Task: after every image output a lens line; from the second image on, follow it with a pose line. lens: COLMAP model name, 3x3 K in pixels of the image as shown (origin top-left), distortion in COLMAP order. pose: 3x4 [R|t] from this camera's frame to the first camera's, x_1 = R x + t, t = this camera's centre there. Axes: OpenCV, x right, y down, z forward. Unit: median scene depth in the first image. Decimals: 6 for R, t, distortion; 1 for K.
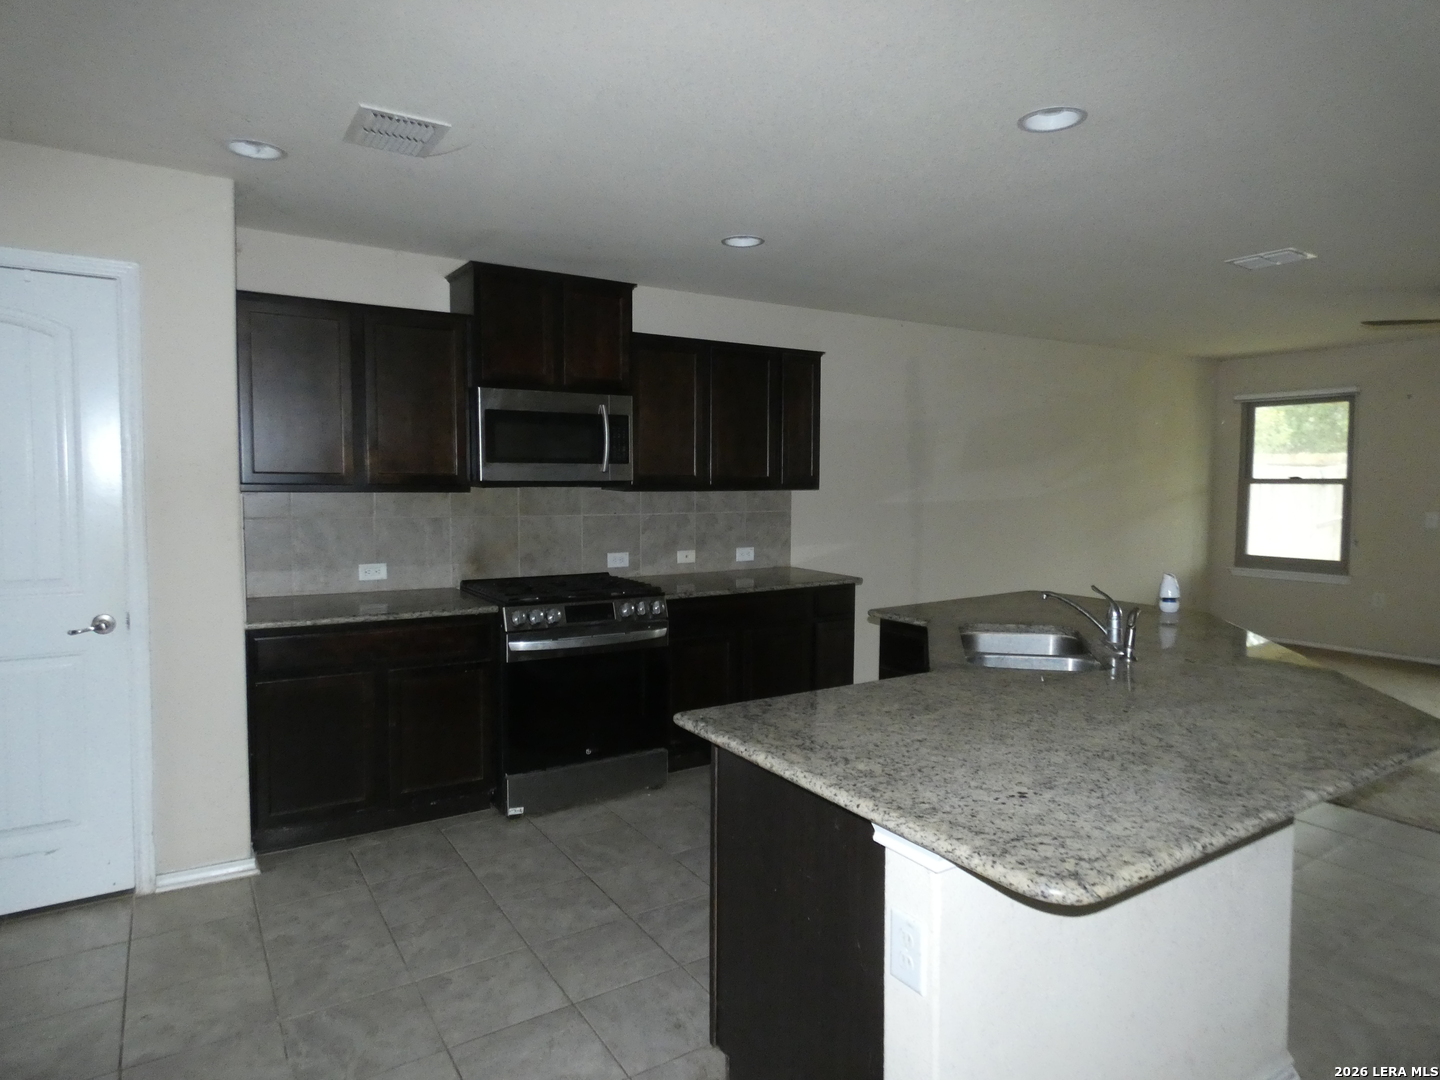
lens RADIAL K [[849.1, 0, 720.3], [0, 849.1, 537.3], [0, 0, 1]] dist [-0.023819, 0.012196]
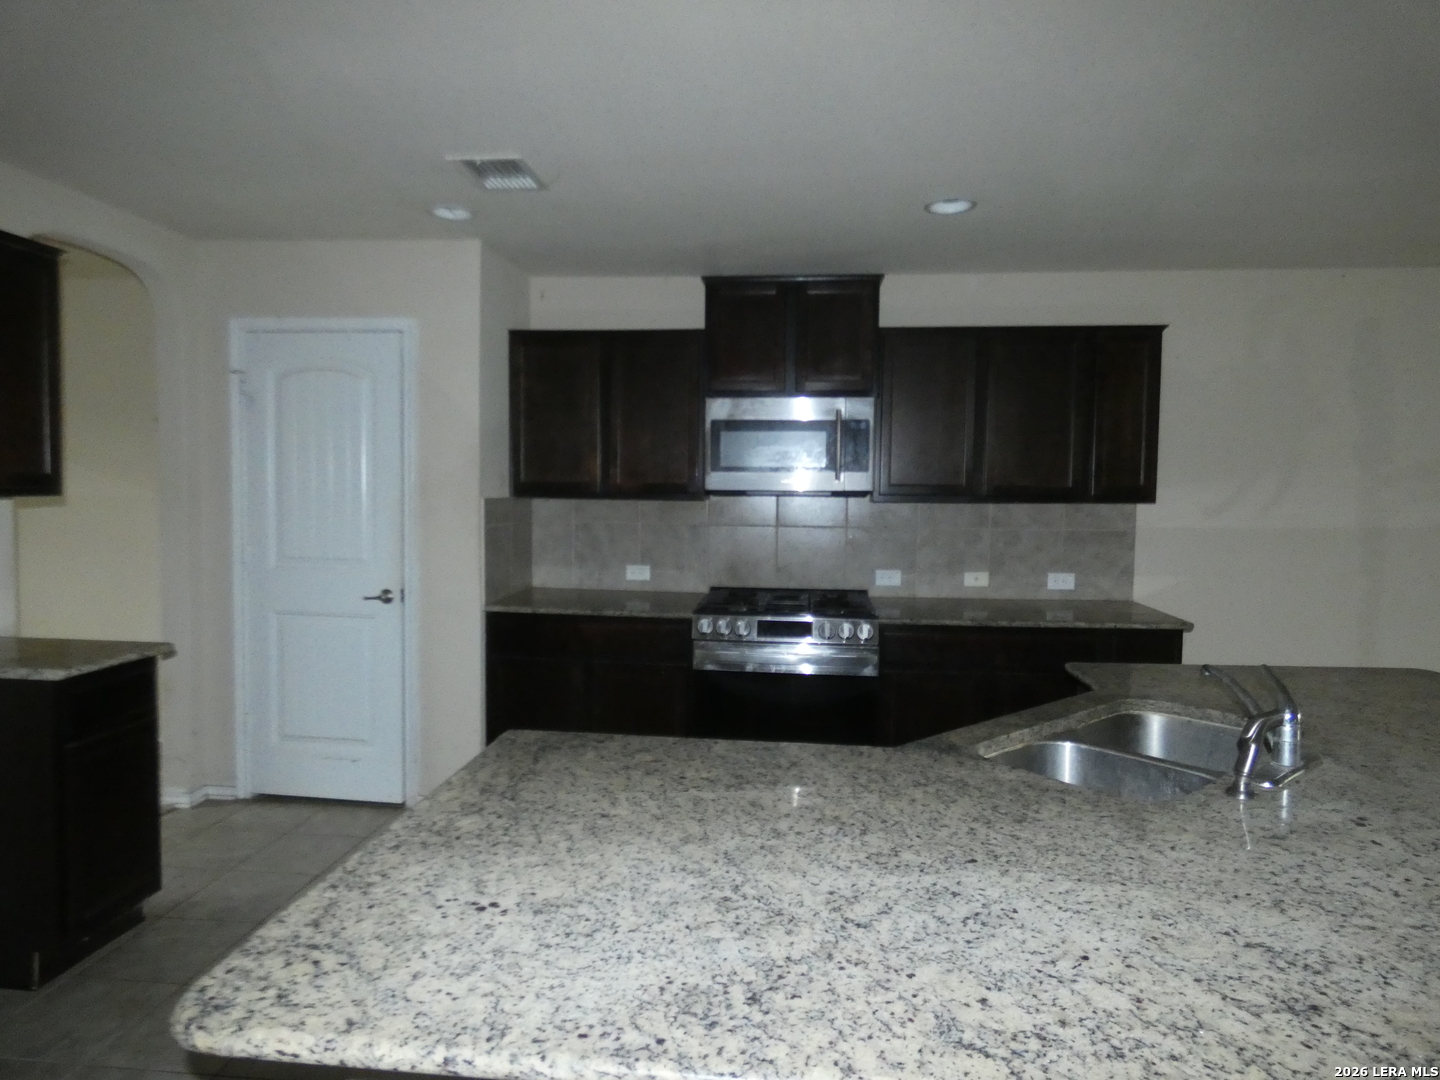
lens RADIAL K [[849.1, 0, 725.8], [0, 849.1, 533.2], [0, 0, 1]] dist [-0.023819, 0.012196]
pose [[0.784629, 0.033459, -0.619062, 0.720102], [-0.047008, 0.998879, -0.005592, -0.017764], [0.618181, 0.033488, 0.785322, 0.407620]]
